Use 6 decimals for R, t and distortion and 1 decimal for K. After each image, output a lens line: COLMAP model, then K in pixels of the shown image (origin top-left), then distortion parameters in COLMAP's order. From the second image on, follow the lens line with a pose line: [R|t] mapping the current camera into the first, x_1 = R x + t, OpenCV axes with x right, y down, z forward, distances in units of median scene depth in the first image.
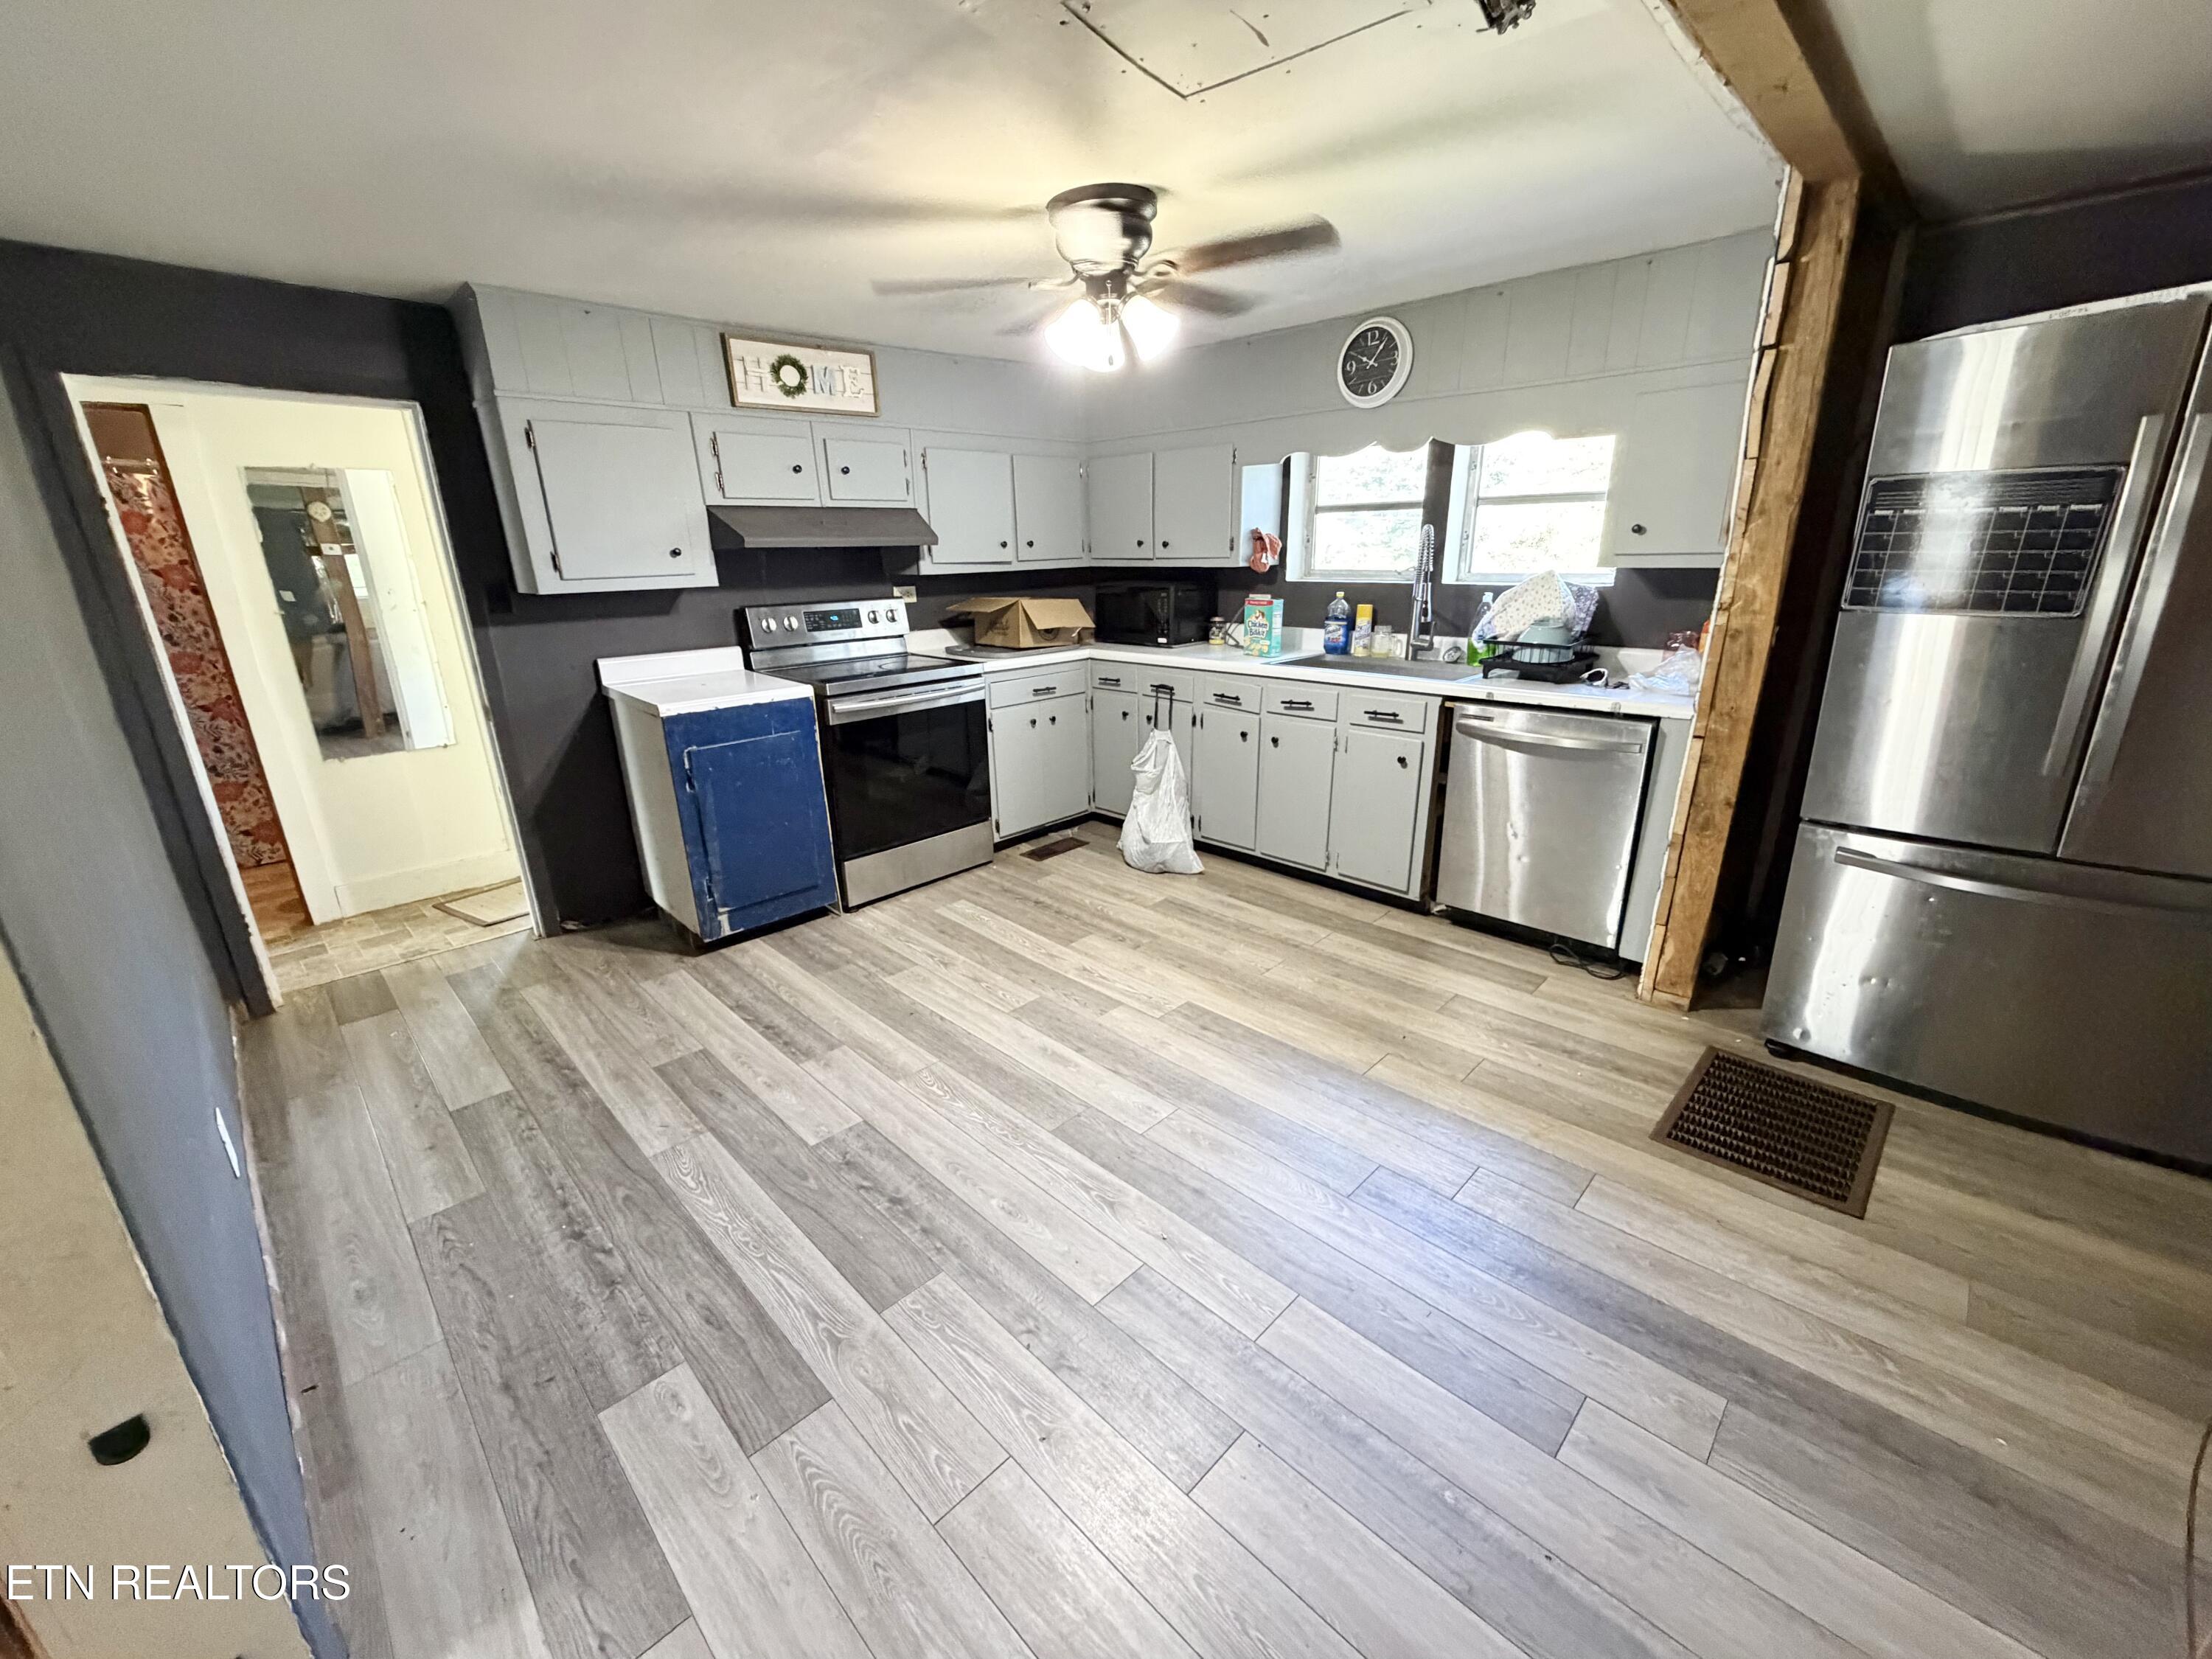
lens RADIAL K [[897.2, 0, 1106.0], [0, 897.2, 829.5], [0, 0, 1]] dist [0.001257, 0.000148]
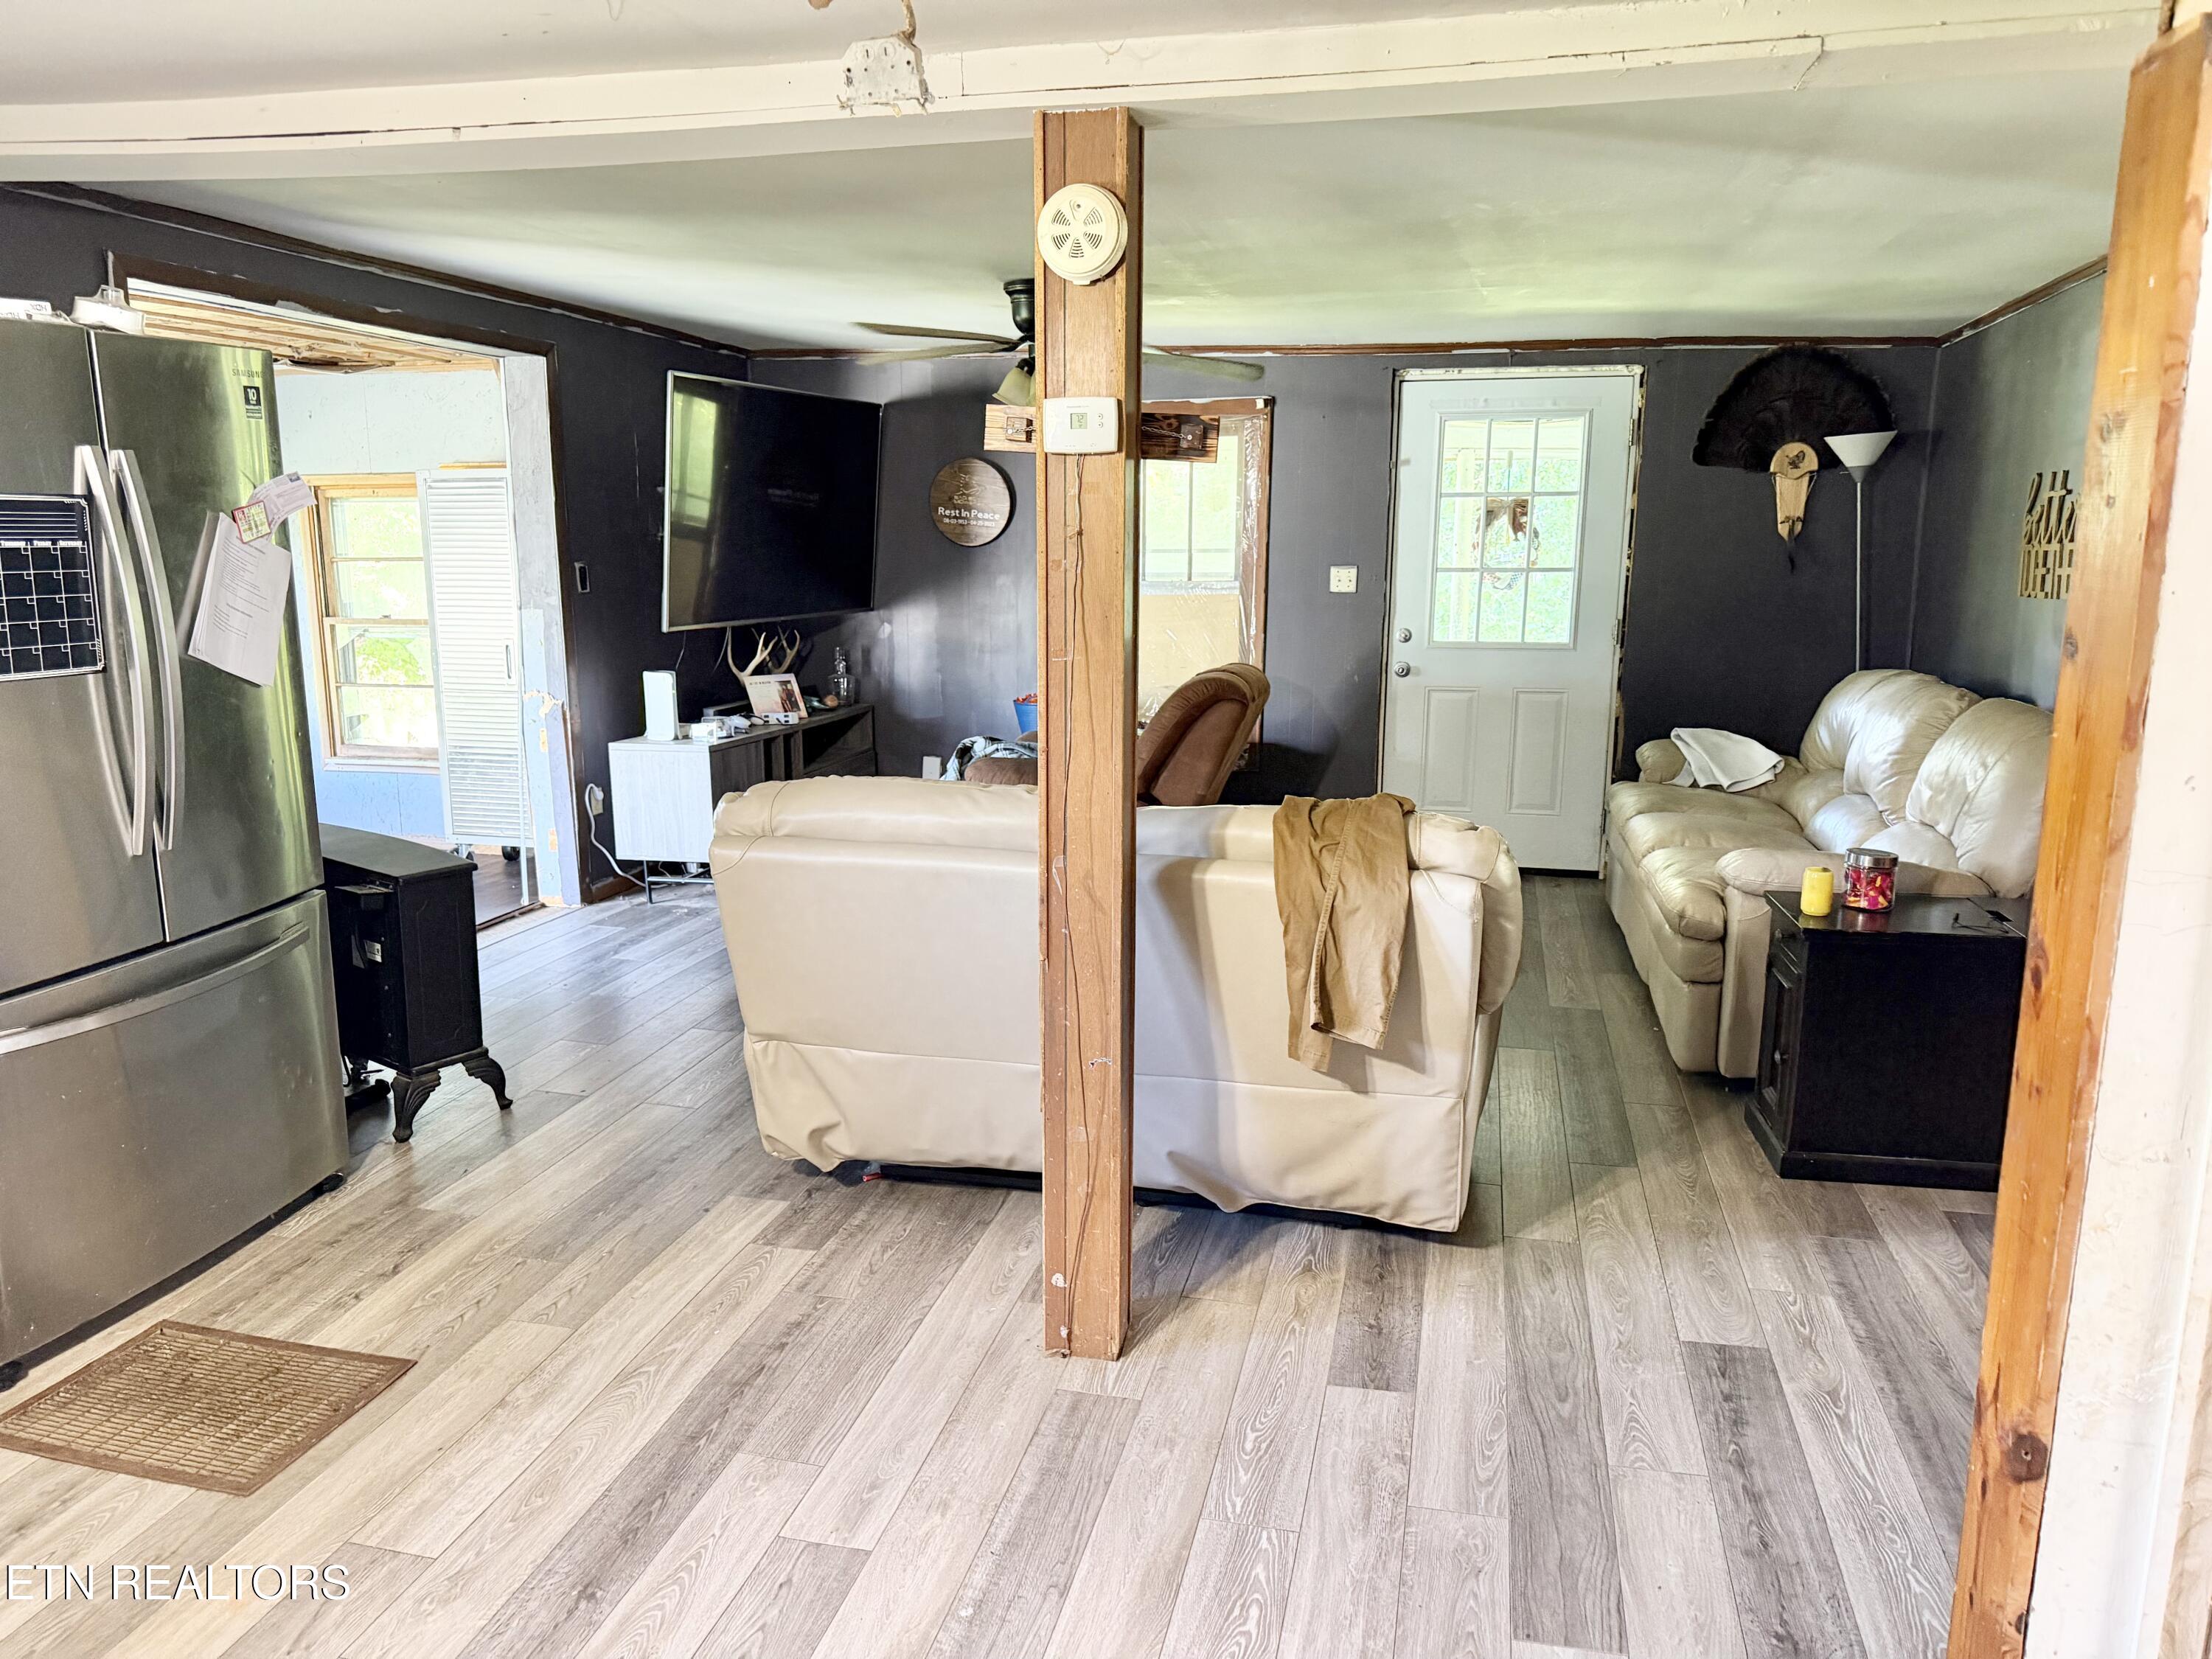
lens RADIAL K [[1557.5, 0, 1107.7], [0, 1557.5, 844.9], [0, 0, 1]] dist [0.144417, -0.202526]
pose [[-0.524399, -0.155934, 0.837073, -0.725369], [0.264624, 0.904560, 0.334284, -0.359211], [-0.809308, 0.396807, -0.433087, 1.011849]]
